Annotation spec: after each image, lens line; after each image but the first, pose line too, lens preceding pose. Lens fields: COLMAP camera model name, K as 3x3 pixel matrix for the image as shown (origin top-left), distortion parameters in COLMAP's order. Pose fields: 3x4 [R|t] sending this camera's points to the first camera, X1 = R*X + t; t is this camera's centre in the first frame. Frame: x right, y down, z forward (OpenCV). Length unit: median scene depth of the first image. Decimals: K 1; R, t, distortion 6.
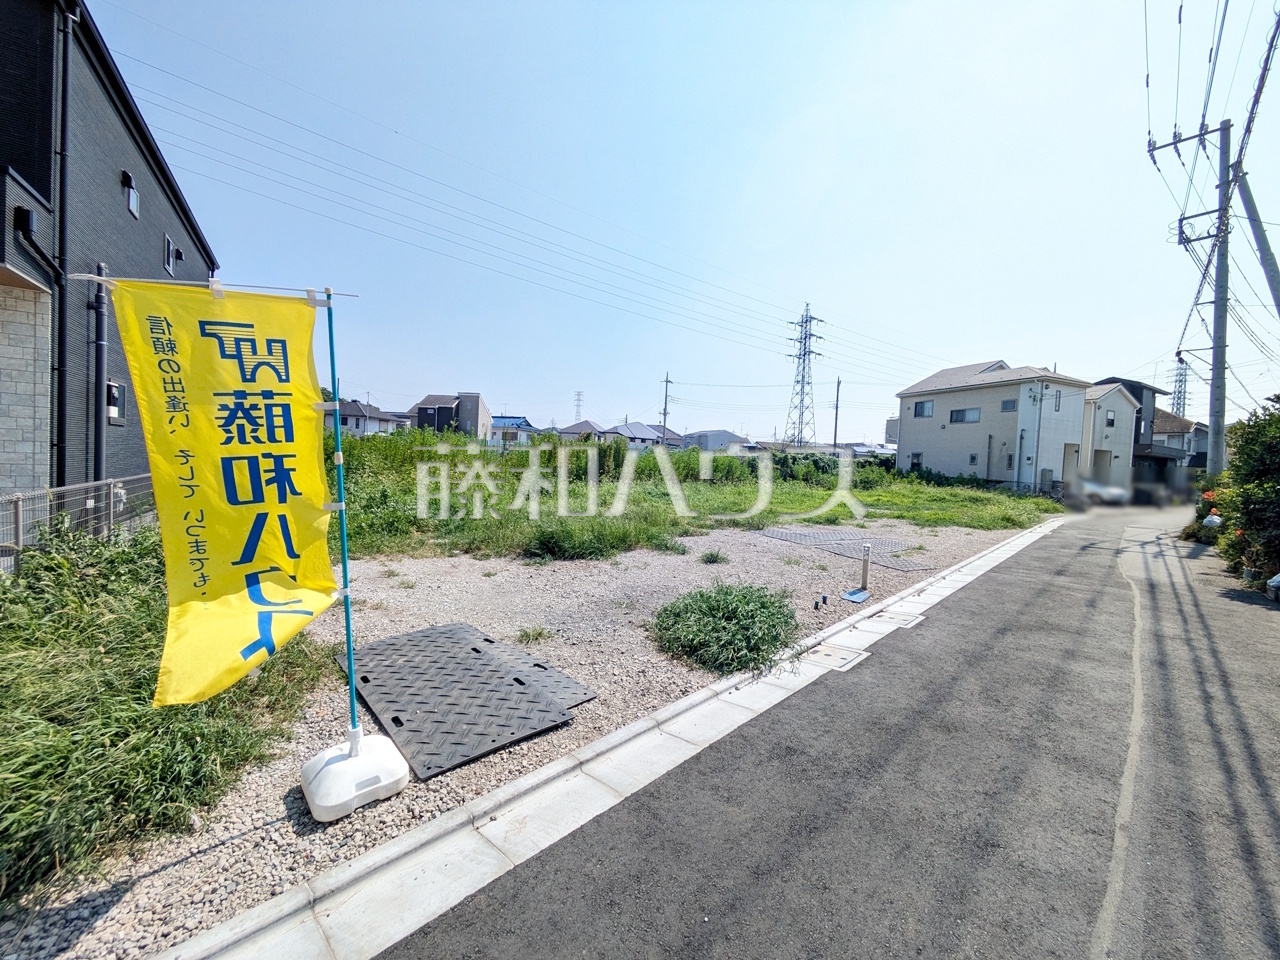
lens RADIAL K [[524.1, 0, 648.3], [0, 524.1, 479.5], [0, 0, 1]] dist [-0.005586, 0.004127]
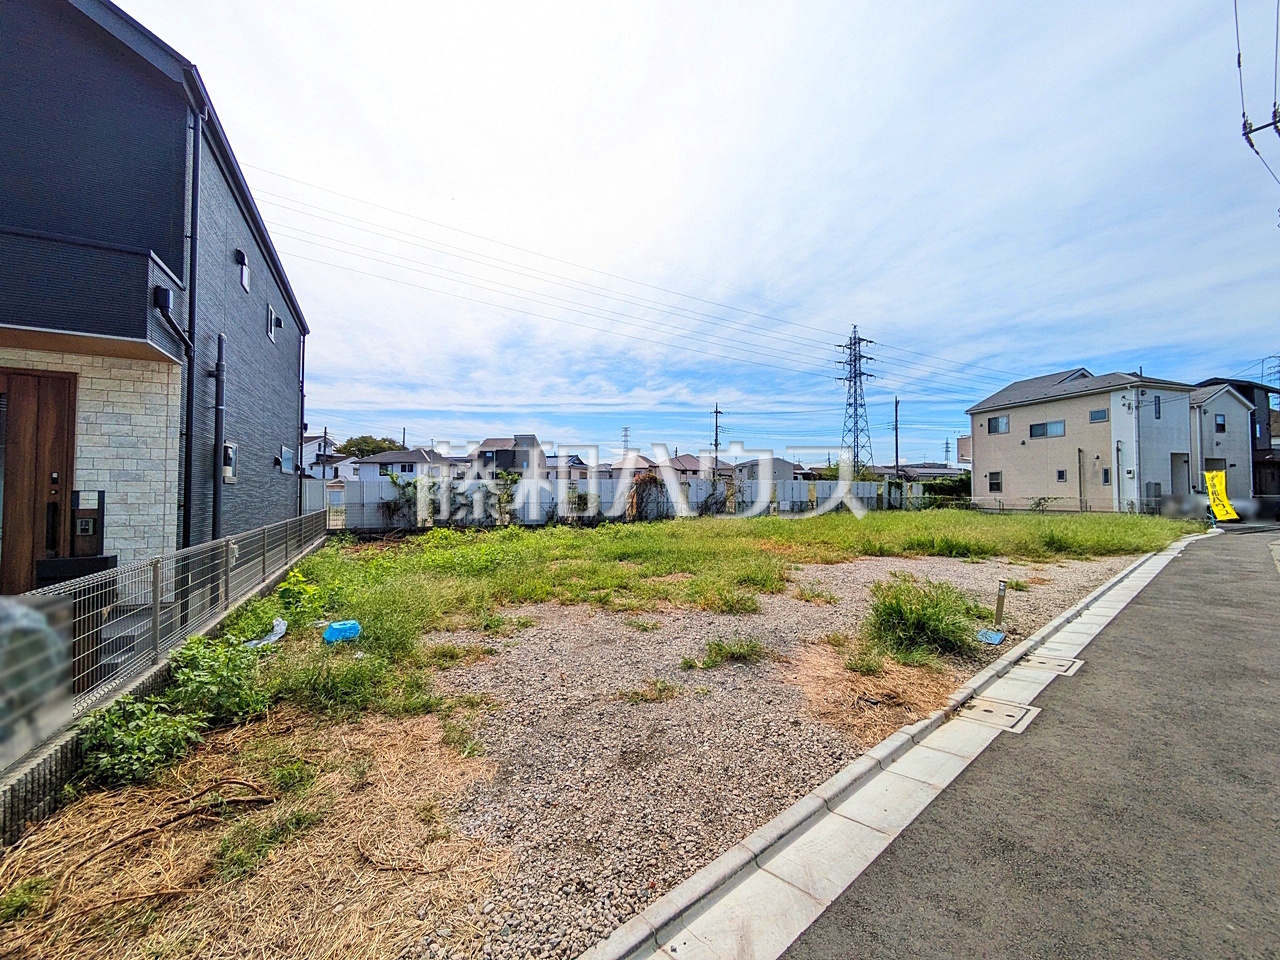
lens RADIAL K [[524.1, 0, 642.6], [0, 524.1, 477.5], [0, 0, 1]] dist [-0.005586, 0.004127]
pose [[0.993816, -0.047719, -0.100266, -0.076621], [0.040958, 0.996815, -0.068433, -0.009155], [0.103212, 0.063903, 0.992604, 0.036234]]
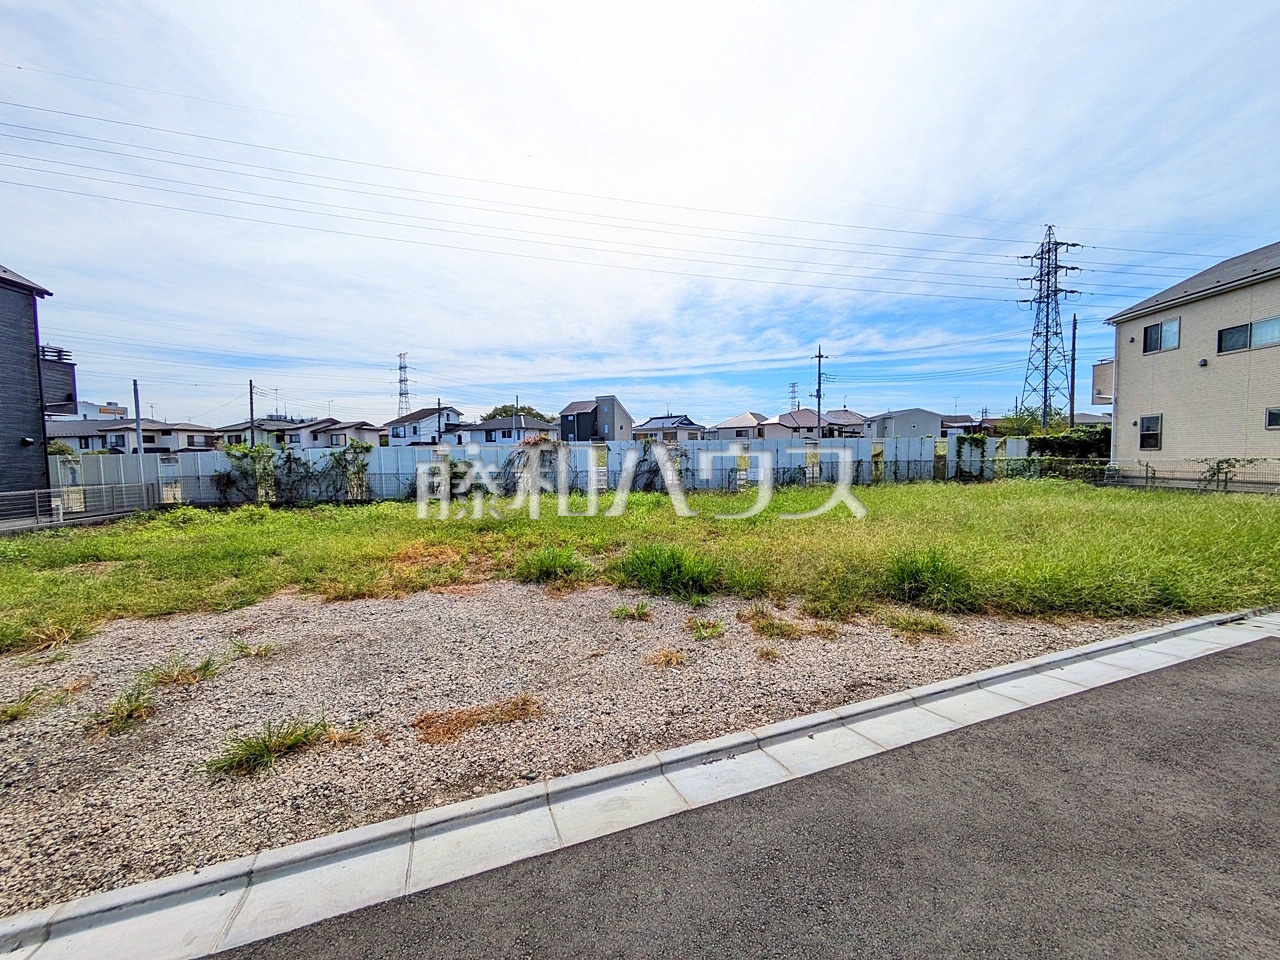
lens RADIAL K [[524.1, 0, 643.5], [0, 524.1, 477.0], [0, 0, 1]] dist [-0.005586, 0.004127]
pose [[0.902221, -0.040137, -0.429401, 1.076107], [0.040553, 0.999144, -0.008184, -0.010959], [0.429362, -0.010030, 0.903077, 1.052459]]
